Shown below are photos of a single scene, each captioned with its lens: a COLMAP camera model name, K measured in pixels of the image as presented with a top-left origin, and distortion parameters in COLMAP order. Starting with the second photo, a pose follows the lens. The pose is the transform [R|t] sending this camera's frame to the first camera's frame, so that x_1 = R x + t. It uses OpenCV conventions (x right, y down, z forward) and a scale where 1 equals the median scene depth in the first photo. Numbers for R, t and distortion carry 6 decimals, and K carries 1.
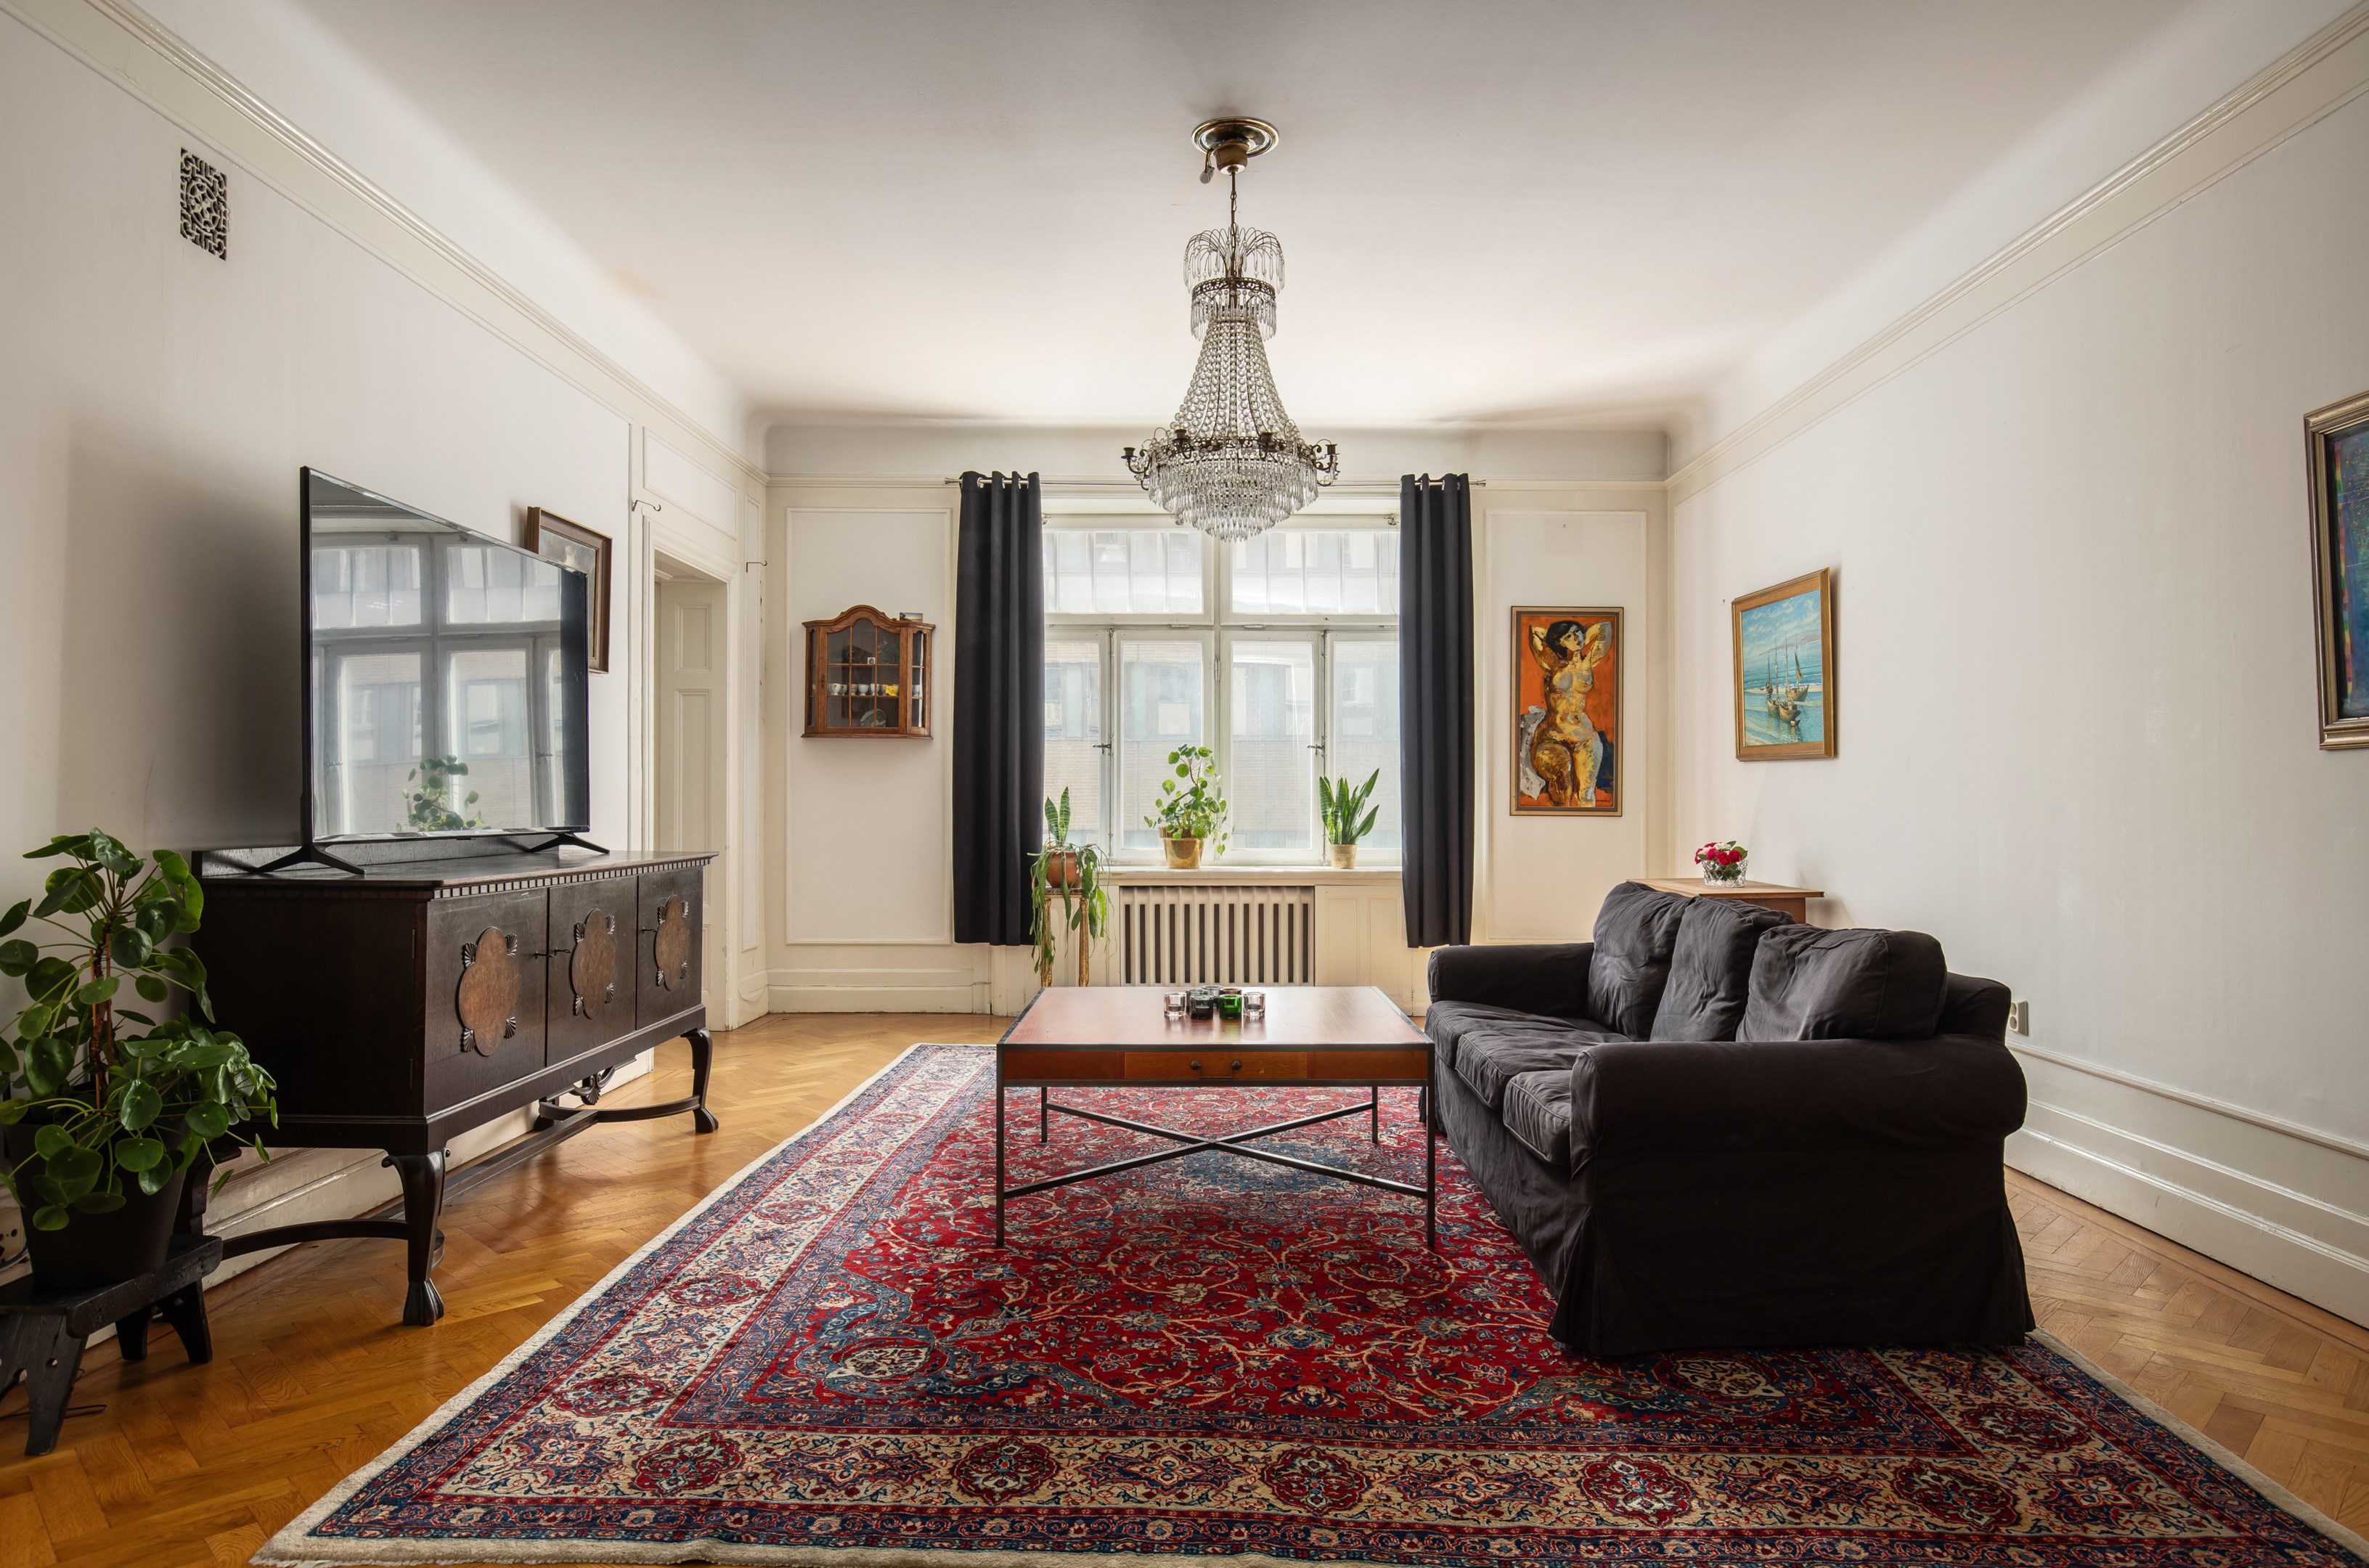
lens RADIAL K [[1427.6, 0, 1184.5], [0, 1427.6, 784.0], [0, 0, 1]] dist [-0.000940, 0.001244]
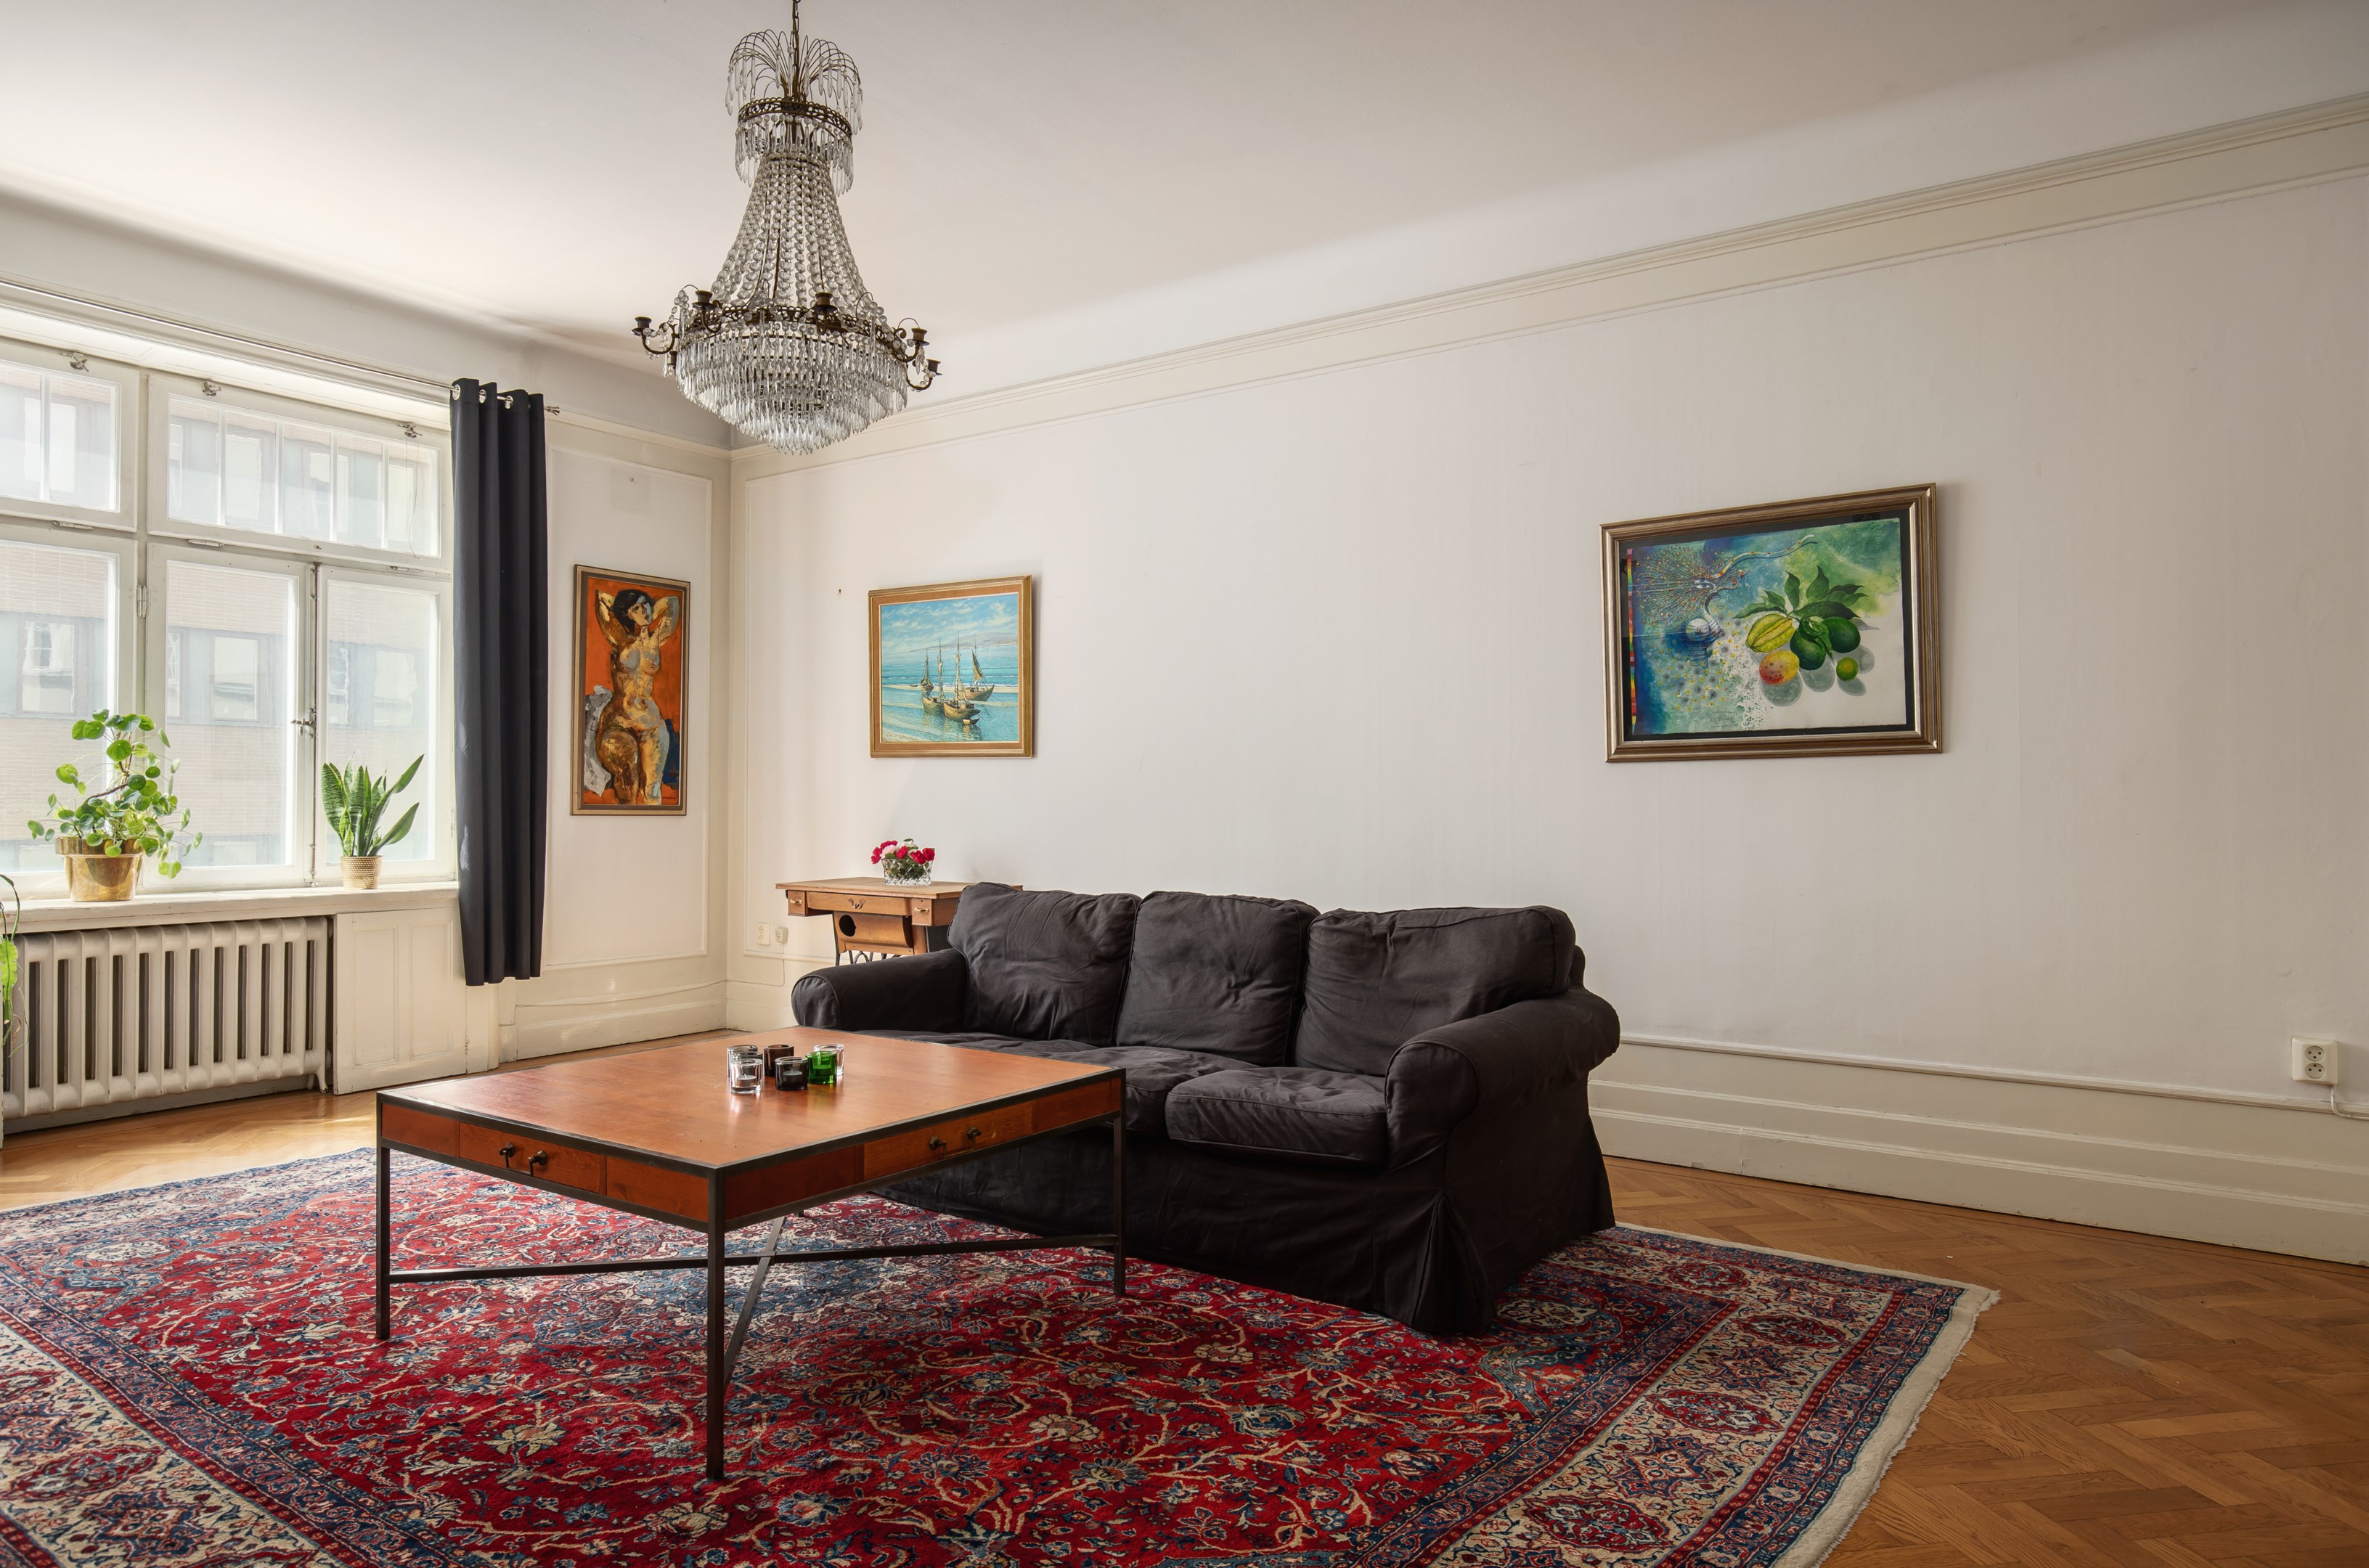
lens RADIAL K [[1474.6, 0, 1184.5], [0, 1474.6, 784.0], [0, 0, 1]] dist [0.000237, 0.001513]
pose [[0.568318, 0.009207, 0.822758, -0.281663], [-0.010510, 0.999937, -0.003930, 0.003411], [-0.822742, -0.006414, 0.568379, 0.221255]]
